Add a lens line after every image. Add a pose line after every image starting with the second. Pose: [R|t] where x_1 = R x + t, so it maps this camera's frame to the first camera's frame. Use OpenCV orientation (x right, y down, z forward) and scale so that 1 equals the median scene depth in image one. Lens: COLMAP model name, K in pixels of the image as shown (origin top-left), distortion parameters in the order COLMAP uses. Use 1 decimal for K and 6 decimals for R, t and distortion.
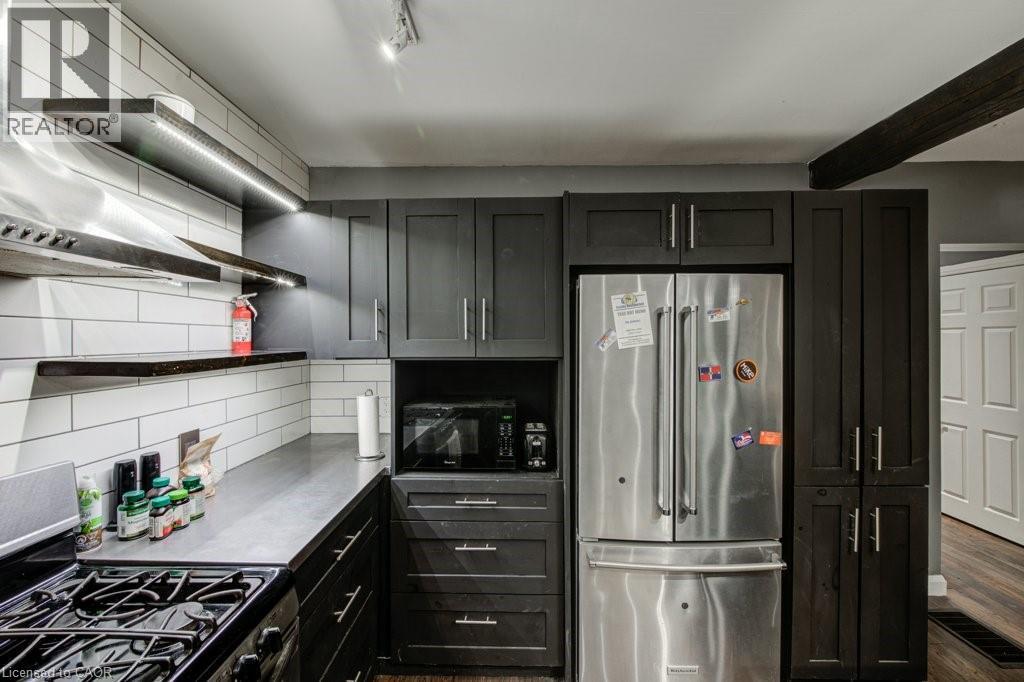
lens RADIAL K [[400.0, 0, 507.3], [0, 400.0, 340.7], [0, 0, 1]] dist [-0.001359, -0.002437]
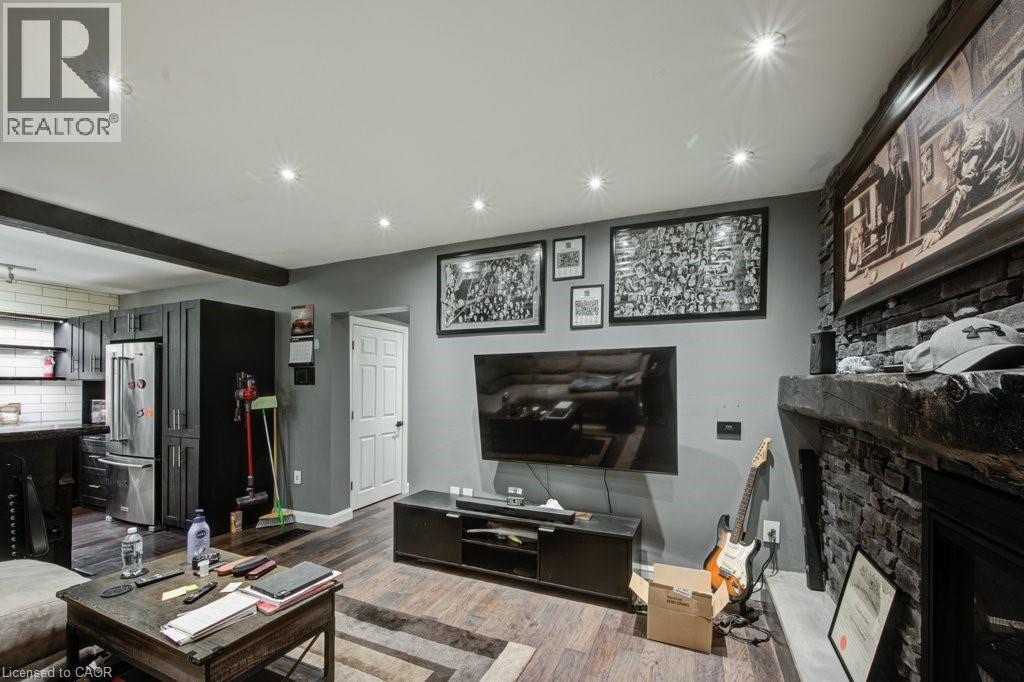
lens RADIAL K [[409.1, 0, 527.9], [0, 409.1, 377.4], [0, 0, 1]] dist [-0.004336, -0.001920]
pose [[0.931989, -0.003221, -0.362473, 3.474215], [-0.003543, 0.999832, -0.017994, 0.069357], [0.362470, 0.018055, 0.931821, -0.387244]]
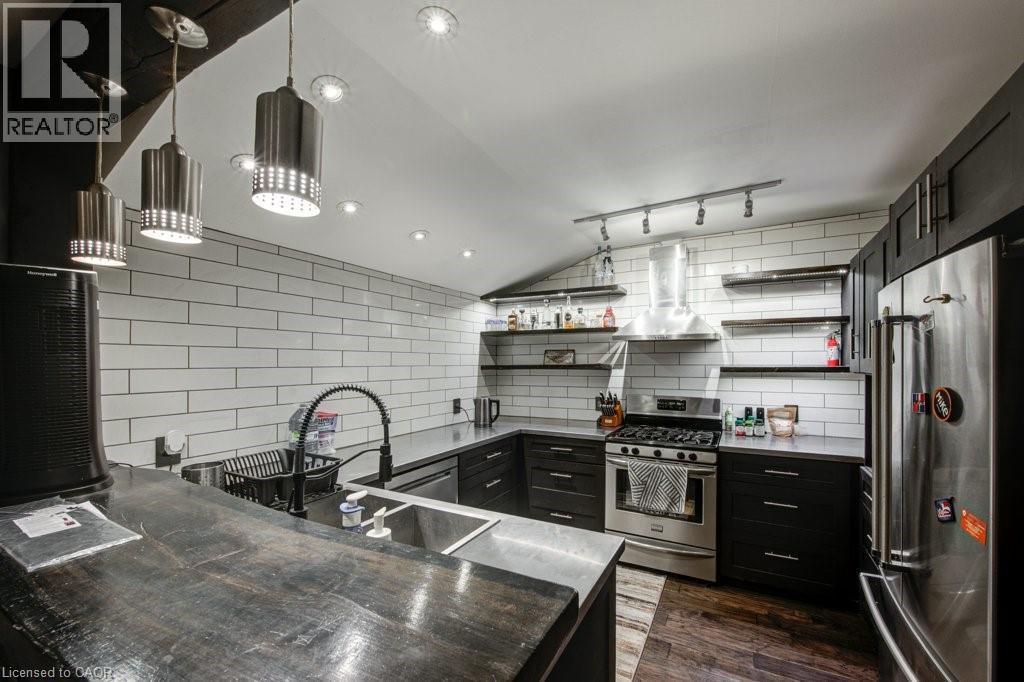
lens RADIAL K [[409.1, 0, 532.1], [0, 409.1, 362.9], [0, 0, 1]] dist [-0.004336, -0.001920]
pose [[-0.446402, 0.004320, -0.894822, 1.438818], [-0.000013, 0.999988, 0.004835, 0.005116], [0.894833, 0.002170, -0.446397, 0.674135]]
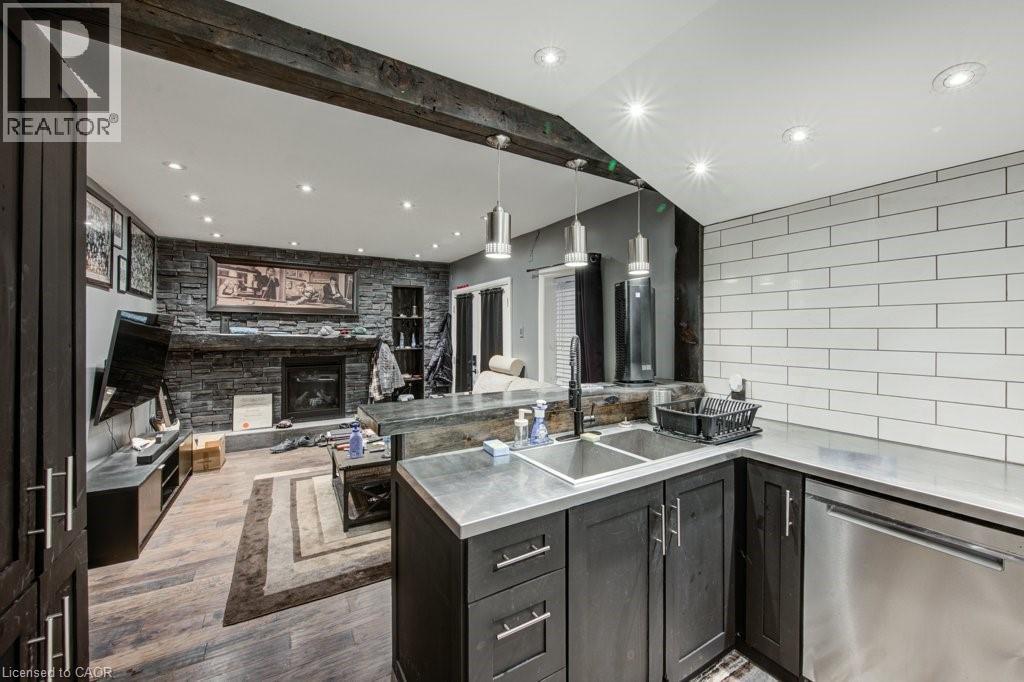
lens RADIAL K [[408.7, 0, 544.6], [0, 408.7, 330.3], [0, 0, 1]] dist [-0.000128, -0.001351]
pose [[-0.564130, 0.004333, 0.825675, 0.040428], [0.003886, 0.999989, -0.002593, 0.033000], [-0.825677, 0.001745, -0.564140, 0.741088]]
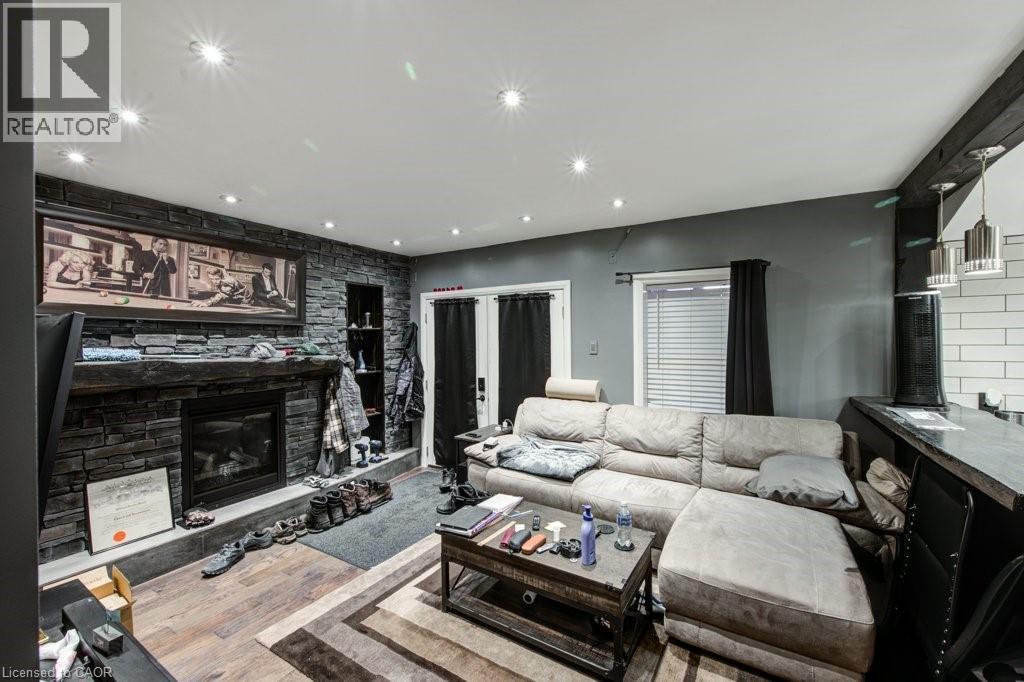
lens RADIAL K [[400.0, 0, 538.7], [0, 400.0, 341.5], [0, 0, 1]] dist [-0.001359, -0.002437]
pose [[-0.881111, 0.008310, 0.472837, 1.691186], [0.013181, 0.999889, 0.006988, -0.020935], [-0.472726, 0.012390, -0.881122, 1.459902]]
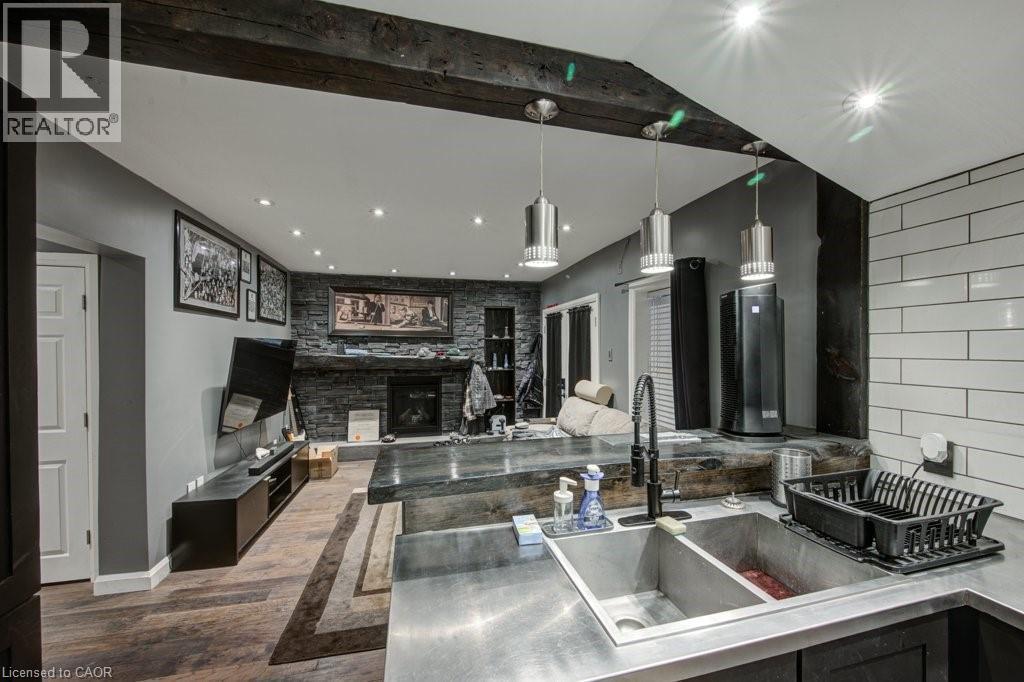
lens RADIAL K [[400.0, 0, 522.3], [0, 400.0, 348.9], [0, 0, 1]] dist [-0.001359, -0.002437]
pose [[-0.275277, 0.001651, 0.961364, 0.275687], [0.004098, 0.999991, -0.000544, -0.001353], [-0.961356, 0.003790, -0.275281, 0.456468]]
